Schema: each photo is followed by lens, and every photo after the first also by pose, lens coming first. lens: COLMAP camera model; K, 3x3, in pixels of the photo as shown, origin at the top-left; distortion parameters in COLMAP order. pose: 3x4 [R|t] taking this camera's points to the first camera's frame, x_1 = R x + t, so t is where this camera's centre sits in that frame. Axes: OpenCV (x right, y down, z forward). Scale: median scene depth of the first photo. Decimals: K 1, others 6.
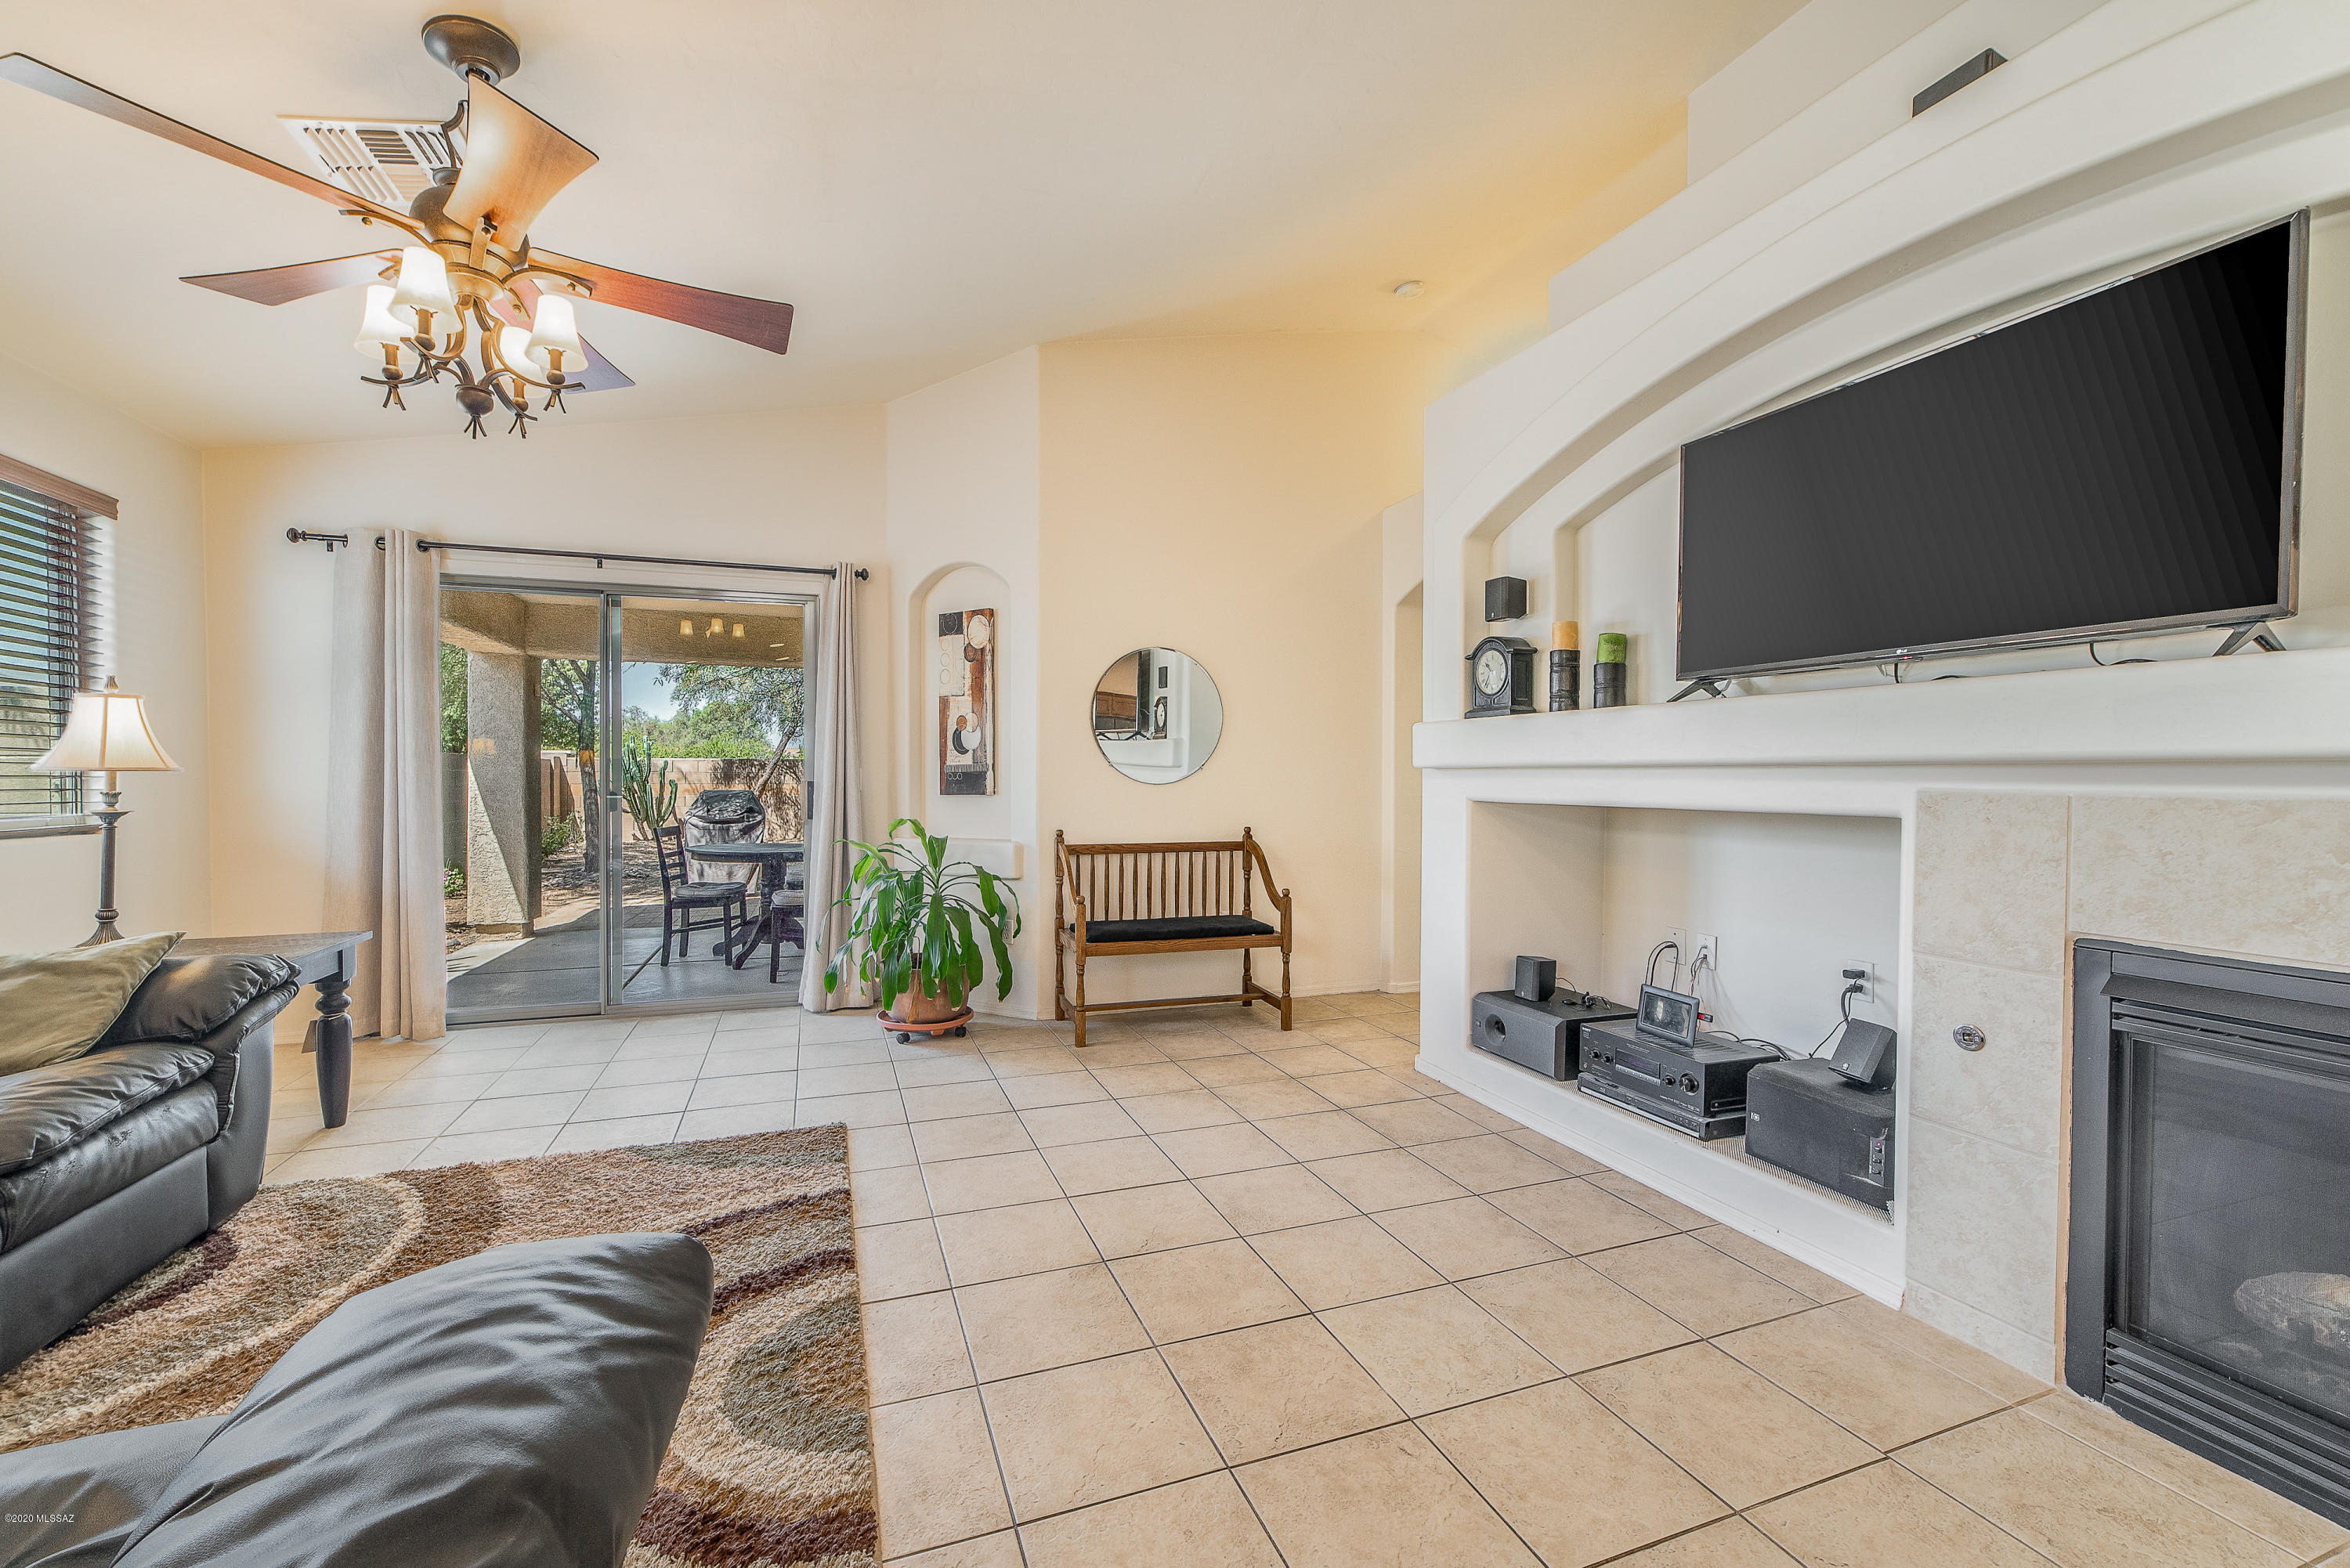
lens RADIAL K [[922.2, 0, 1137.2], [0, 922.2, 782.0], [0, 0, 1]] dist [-0.023825, 0.007609]
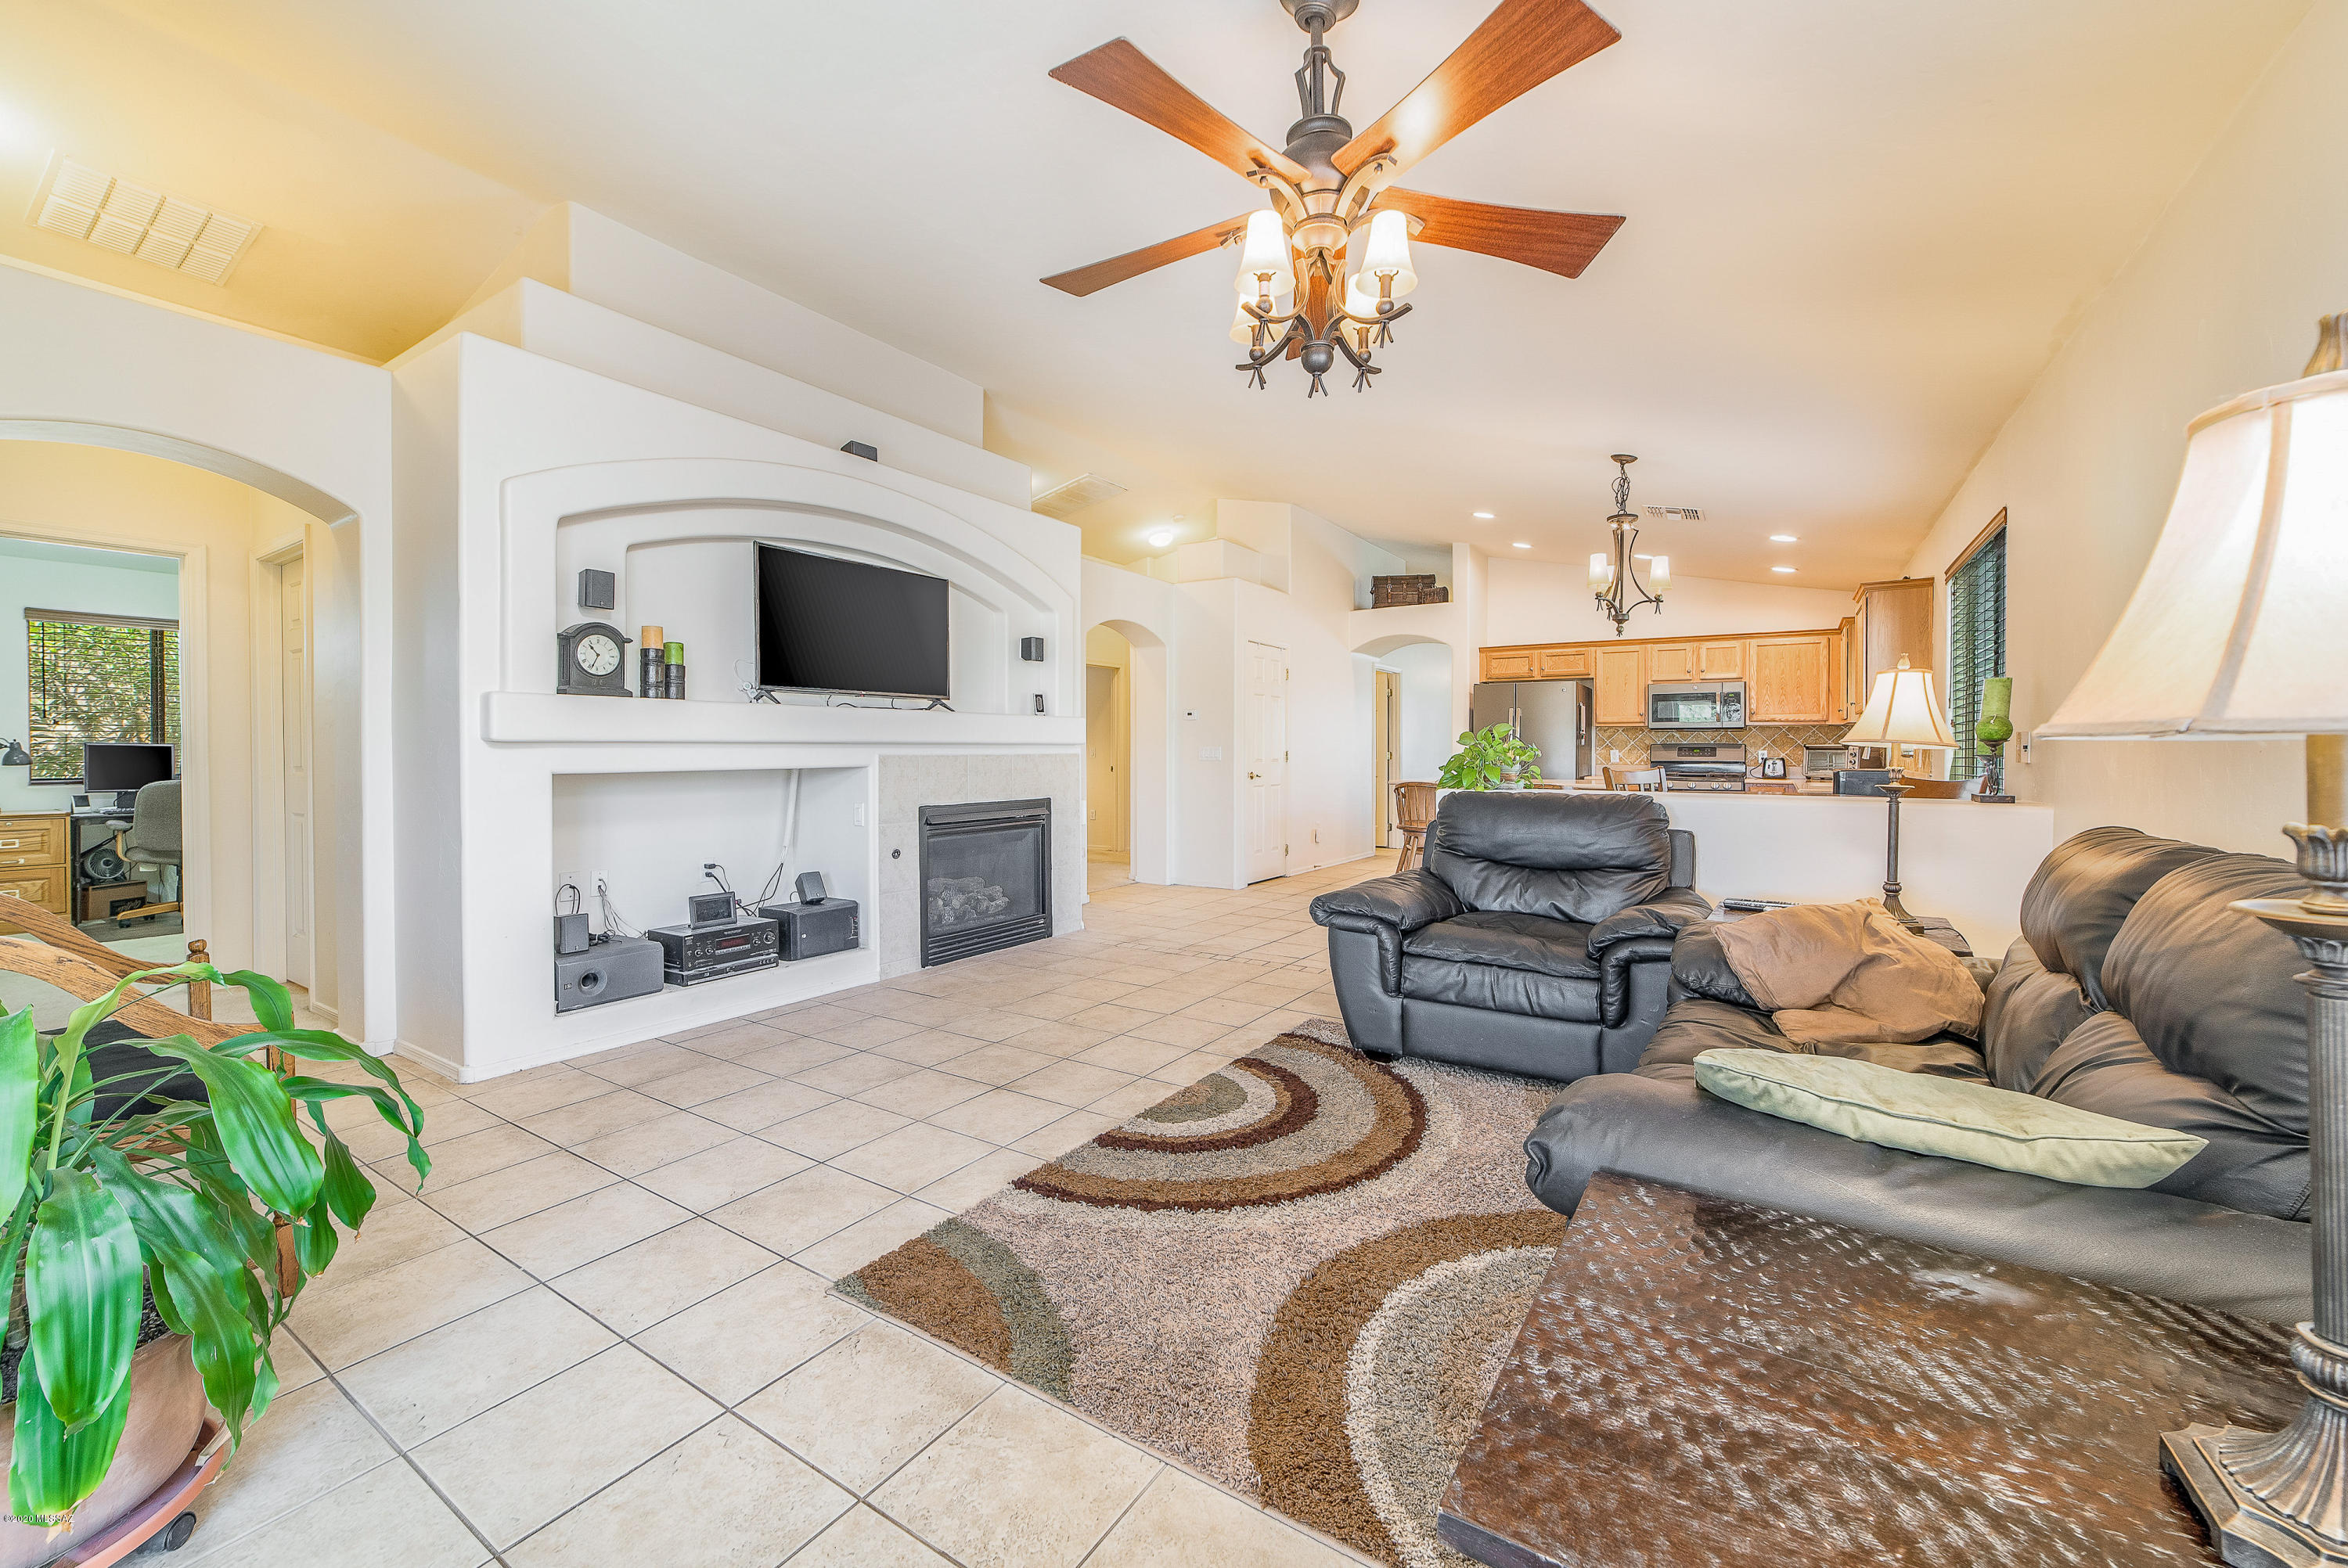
lens RADIAL K [[935.1, 0, 1224.2], [0, 935.1, 760.8], [0, 0, 1]] dist [-0.001410, 0.000065]
pose [[-0.641698, -0.012685, 0.766853, -1.056358], [0.005014, 0.999772, 0.020733, -0.013692], [-0.766941, 0.017149, -0.641488, 1.271141]]
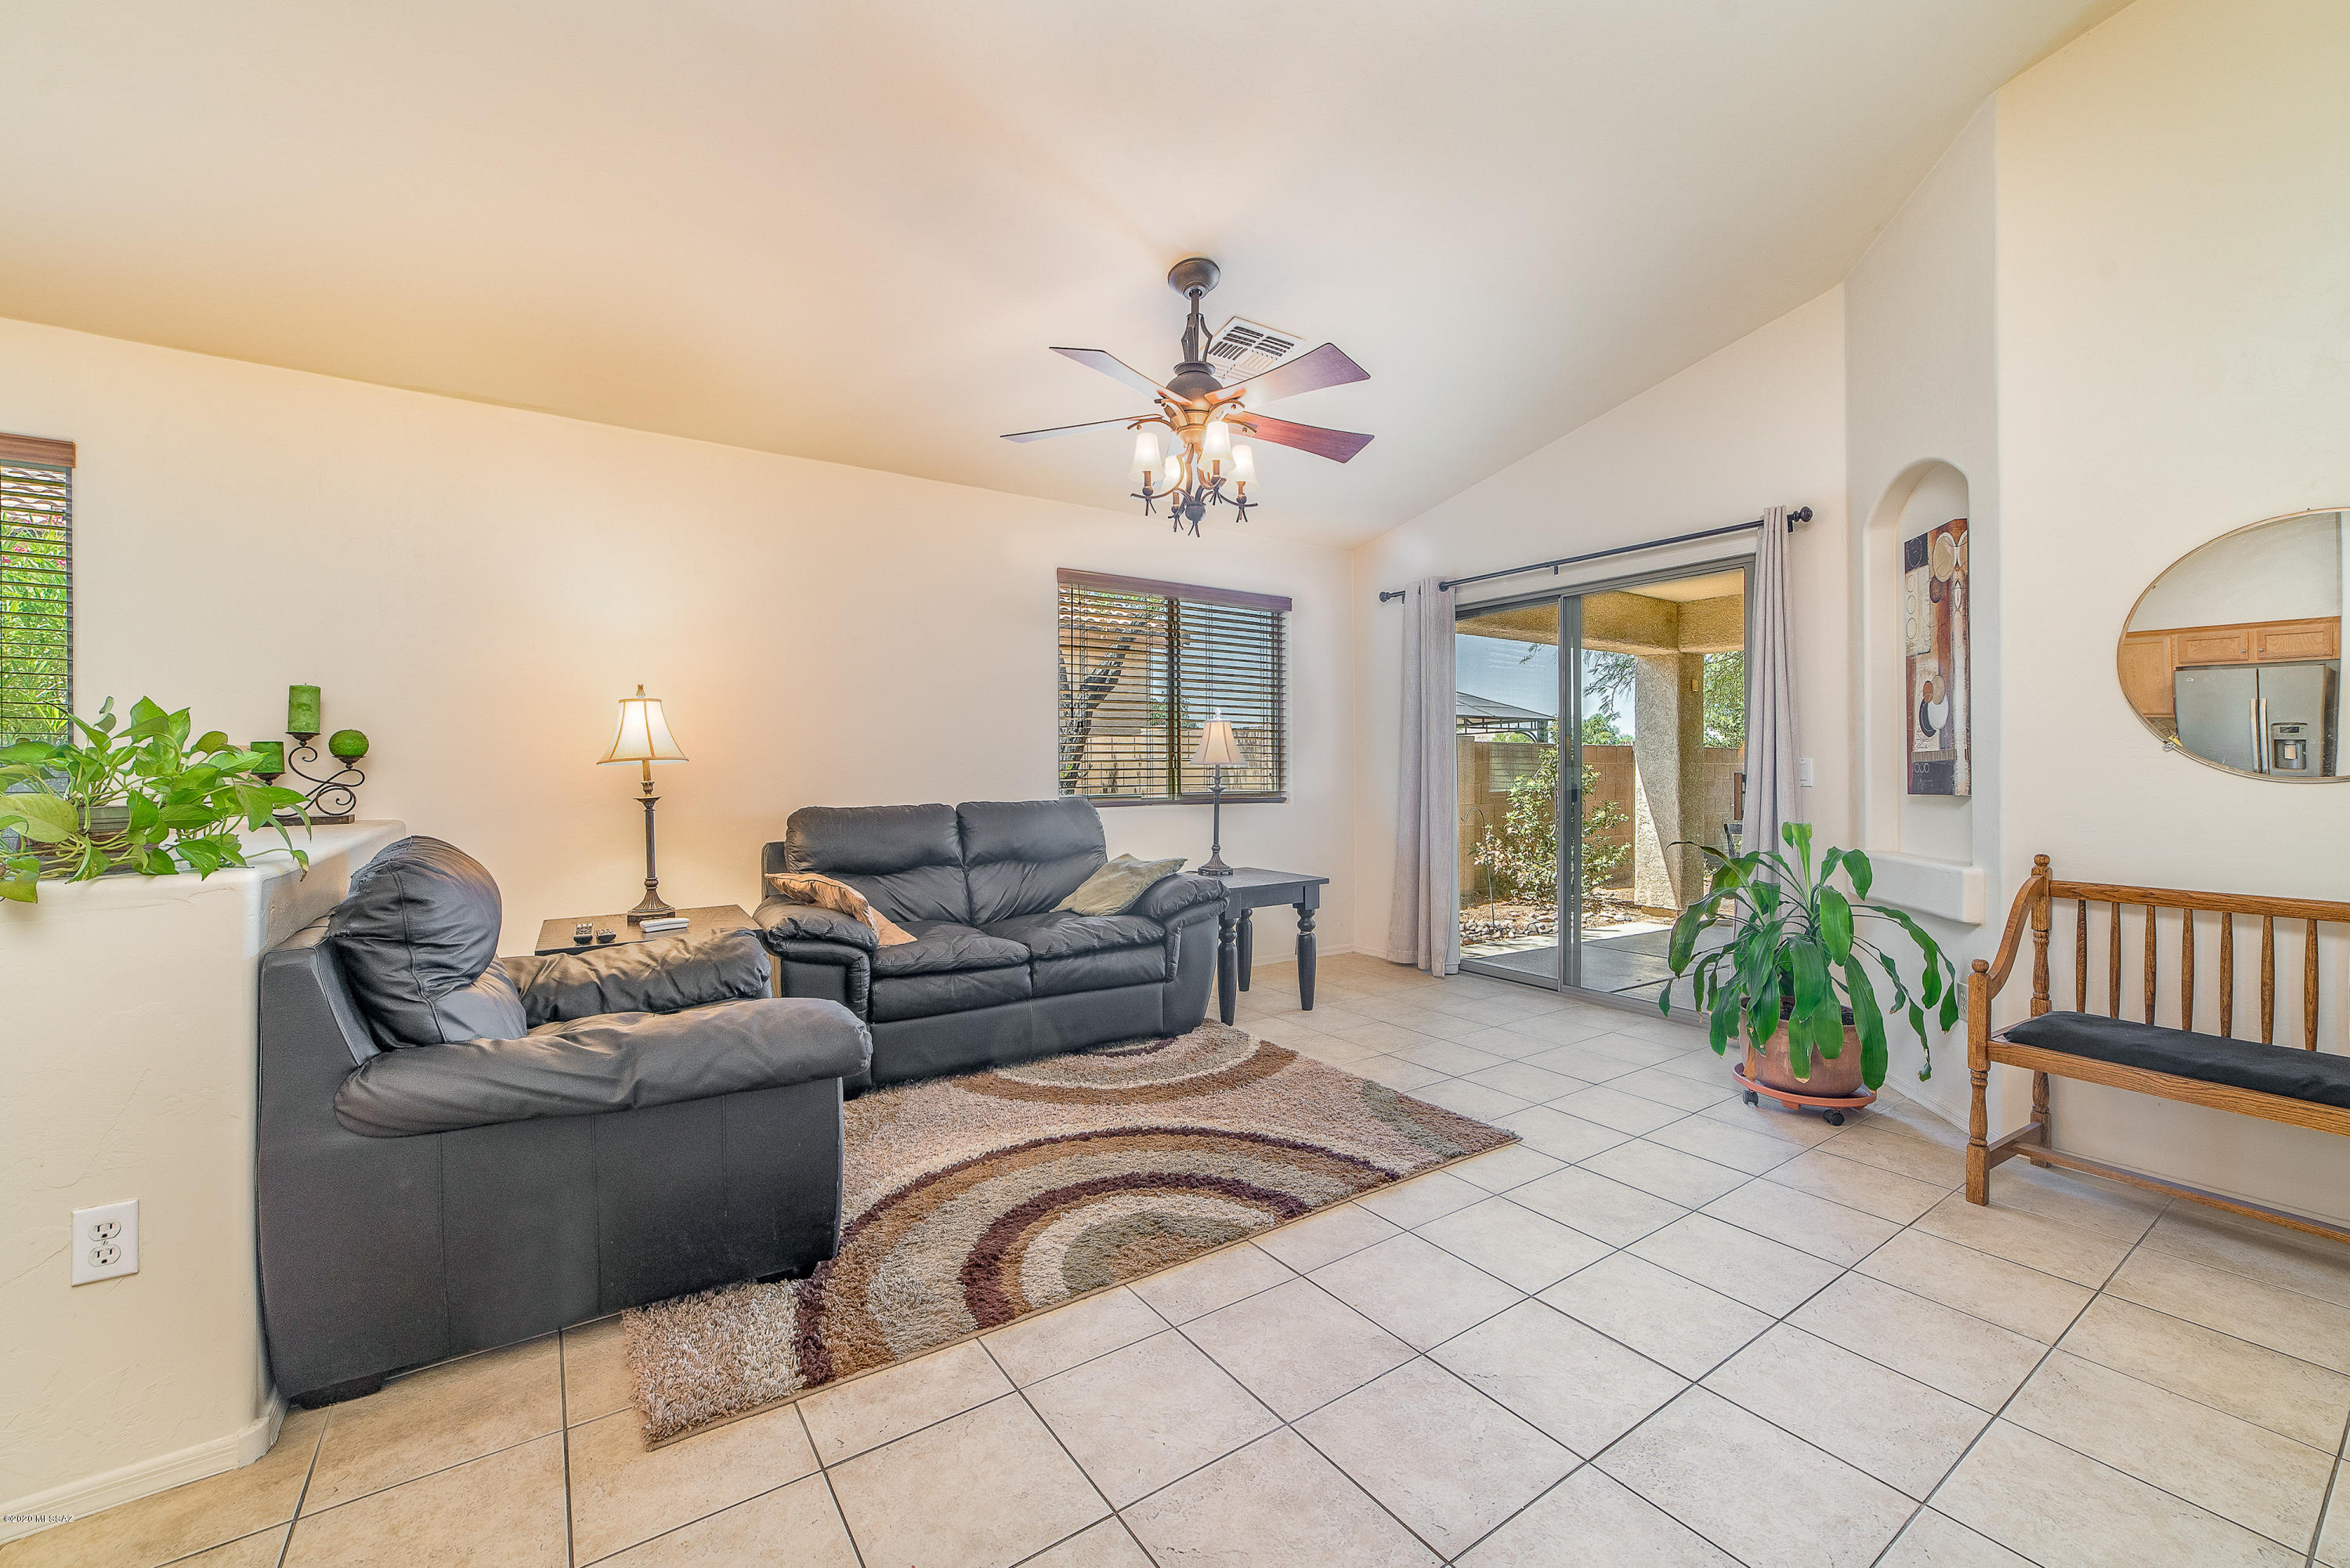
lens RADIAL K [[950.5, 0, 1186.1], [0, 950.5, 770.3], [0, 0, 1]] dist [-0.015938, 0.000320]
pose [[0.267724, 0.000814, -0.963495, 0.553638], [-0.007277, 0.999973, -0.001178, 0.000381], [0.963468, 0.007327, 0.267722, 0.431200]]
